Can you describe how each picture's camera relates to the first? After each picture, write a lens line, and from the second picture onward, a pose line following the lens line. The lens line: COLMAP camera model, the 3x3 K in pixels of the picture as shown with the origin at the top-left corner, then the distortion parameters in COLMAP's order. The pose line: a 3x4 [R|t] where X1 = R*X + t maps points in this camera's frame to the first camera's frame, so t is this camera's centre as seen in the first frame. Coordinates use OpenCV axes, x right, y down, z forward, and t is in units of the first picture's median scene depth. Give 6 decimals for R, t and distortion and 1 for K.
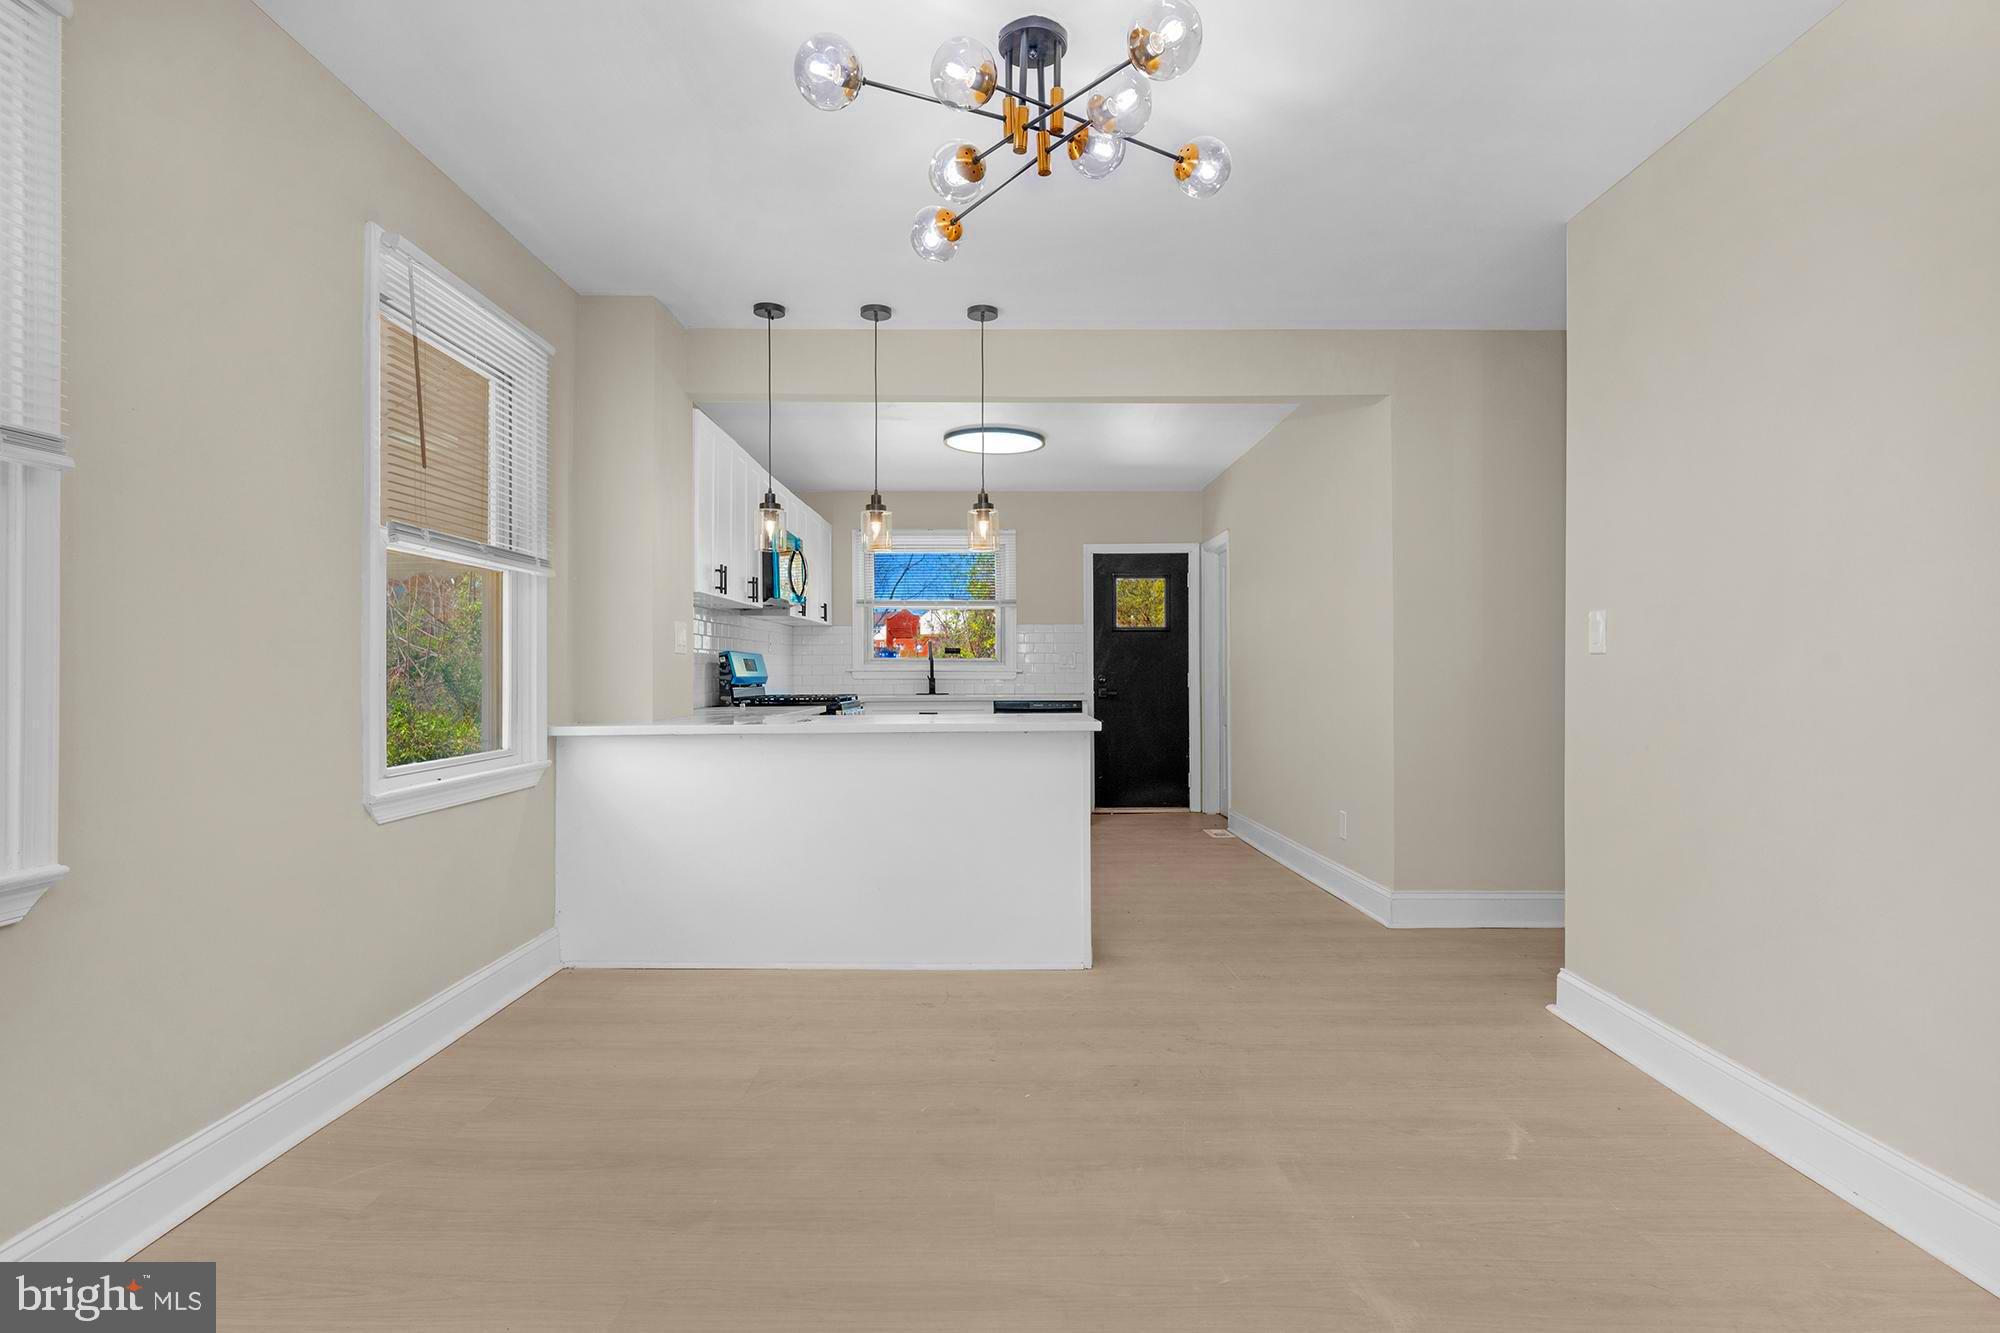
lens RADIAL K [[1027.1, 0, 986.0], [0, 1027.1, 661.4], [0, 0, 1]] dist [-0.002157, -0.000770]
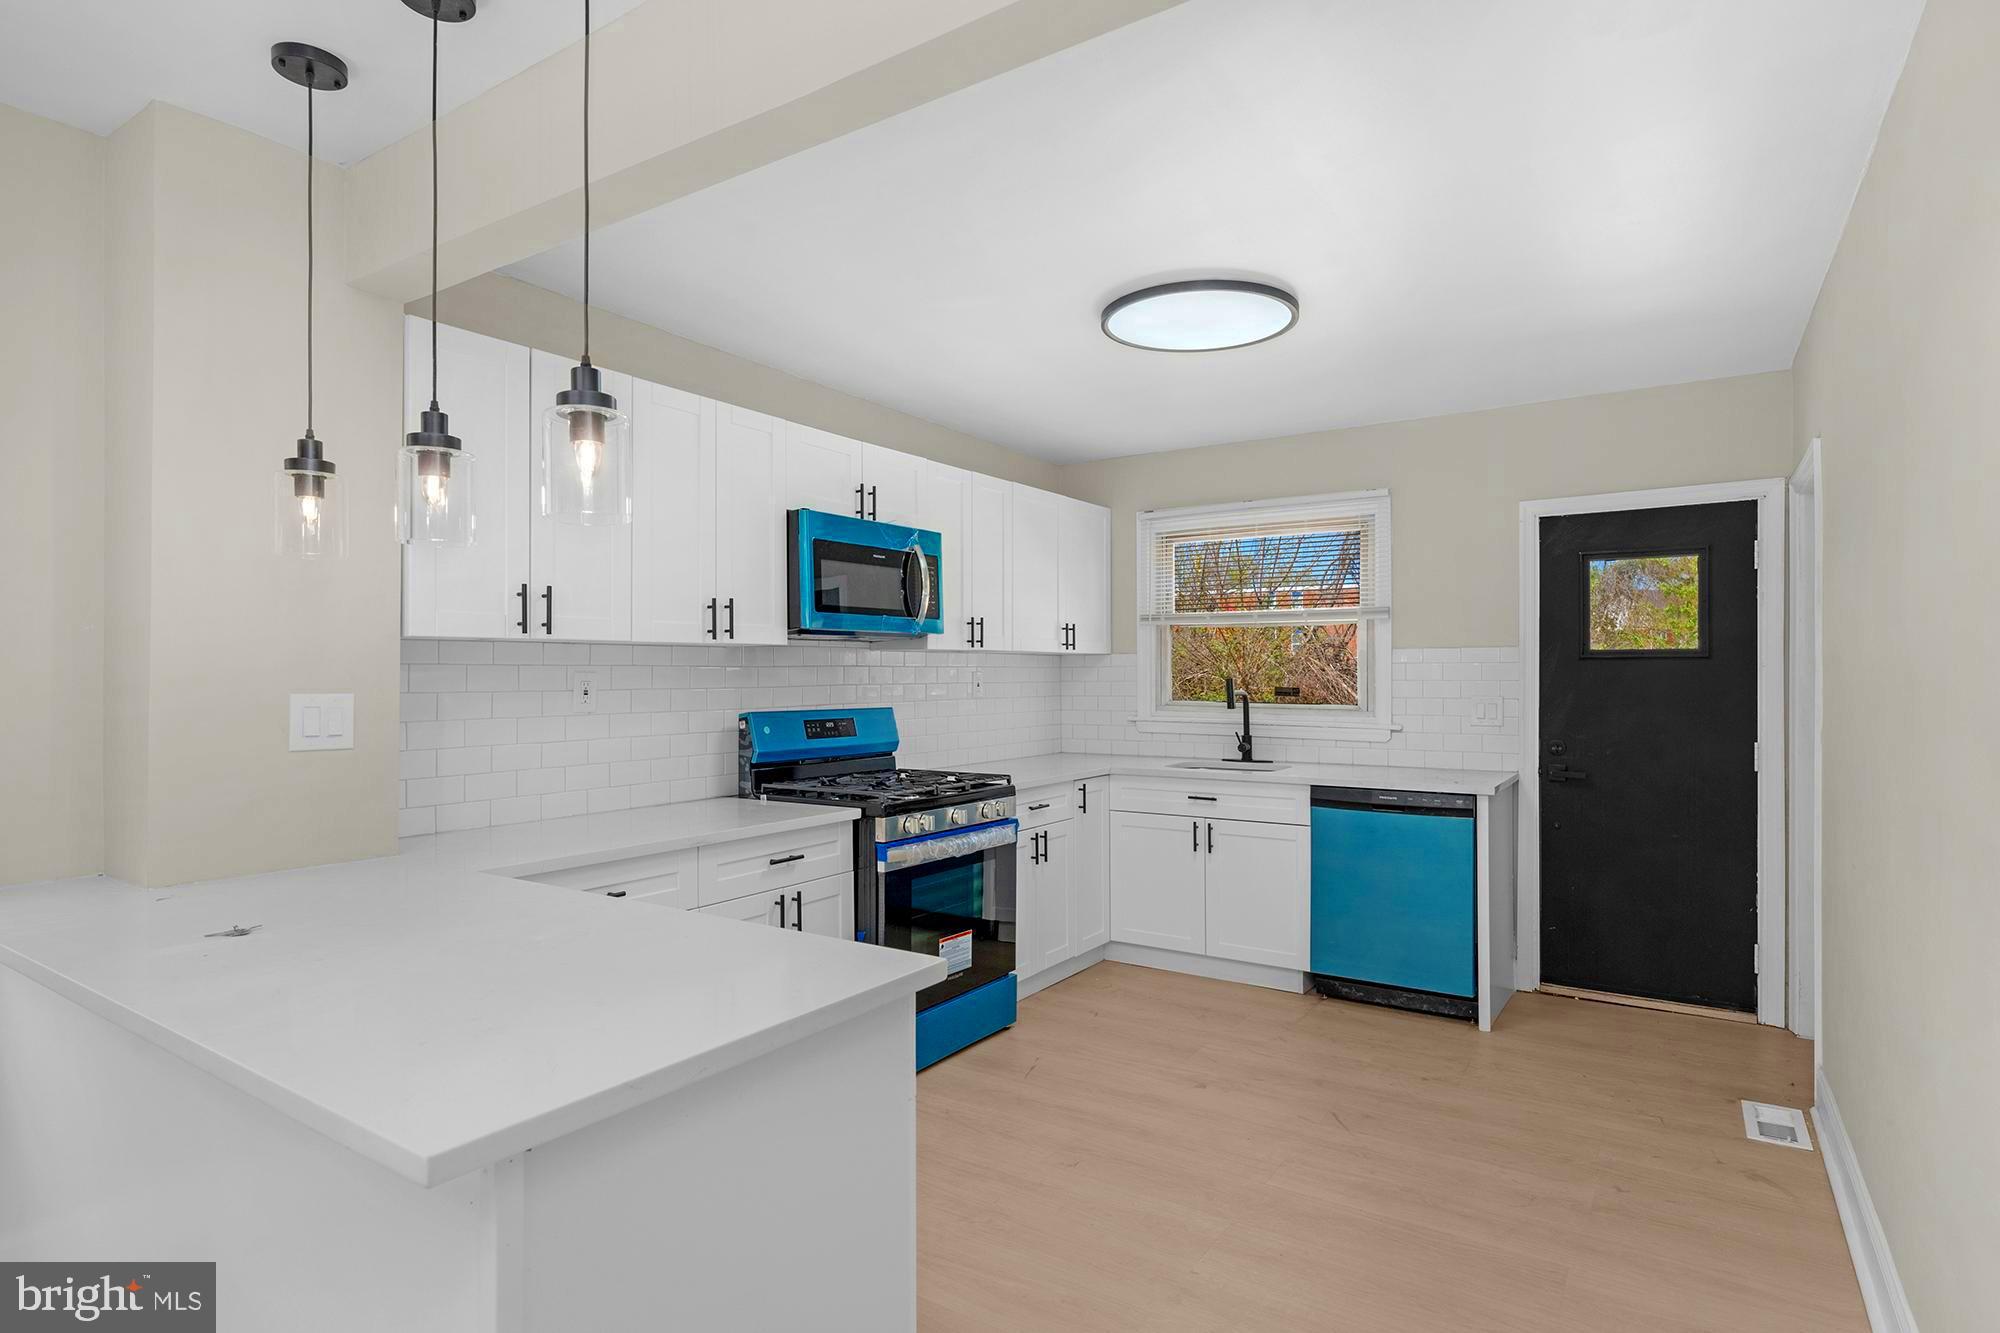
lens RADIAL K [[1027.1, 0, 969.0], [0, 1027.1, 672.0], [0, 0, 1]] dist [-0.002157, -0.000770]
pose [[0.828992, 0.000064, -0.559261, 0.158651], [0.003663, 0.999978, 0.005544, -0.026747], [0.559249, -0.006644, 0.828973, 0.376174]]
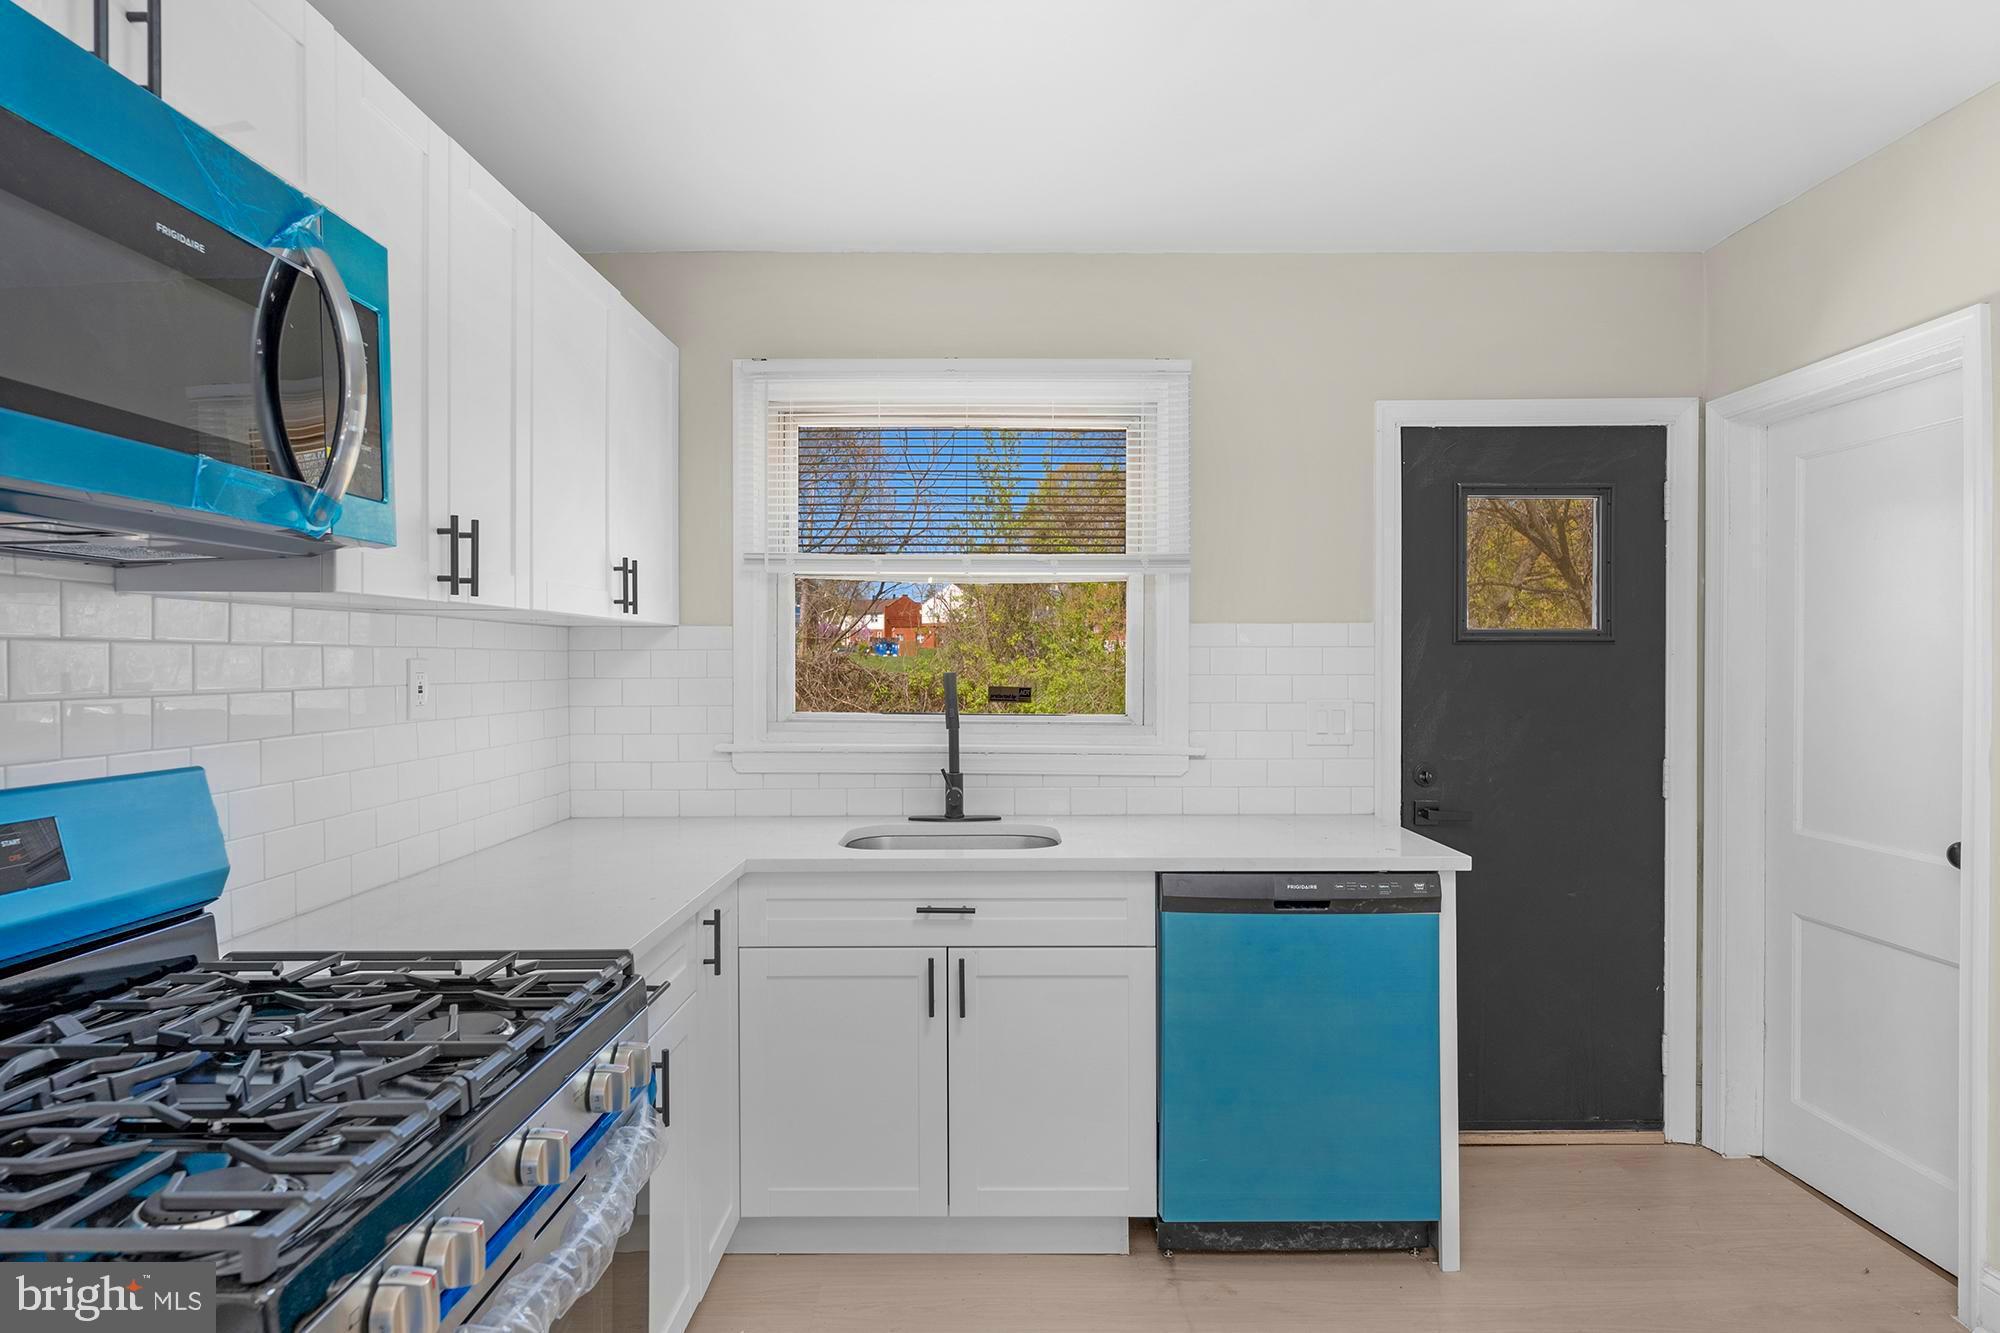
lens RADIAL K [[1137.7, 0, 1007.5], [0, 1137.7, 667.4], [0, 0, 1]] dist [-0.000384, -0.000678]
pose [[0.999941, 0.001843, 0.010747, -0.038095], [-0.001977, 0.999920, 0.012464, -0.025248], [-0.010723, -0.012484, 0.999865, 0.600933]]
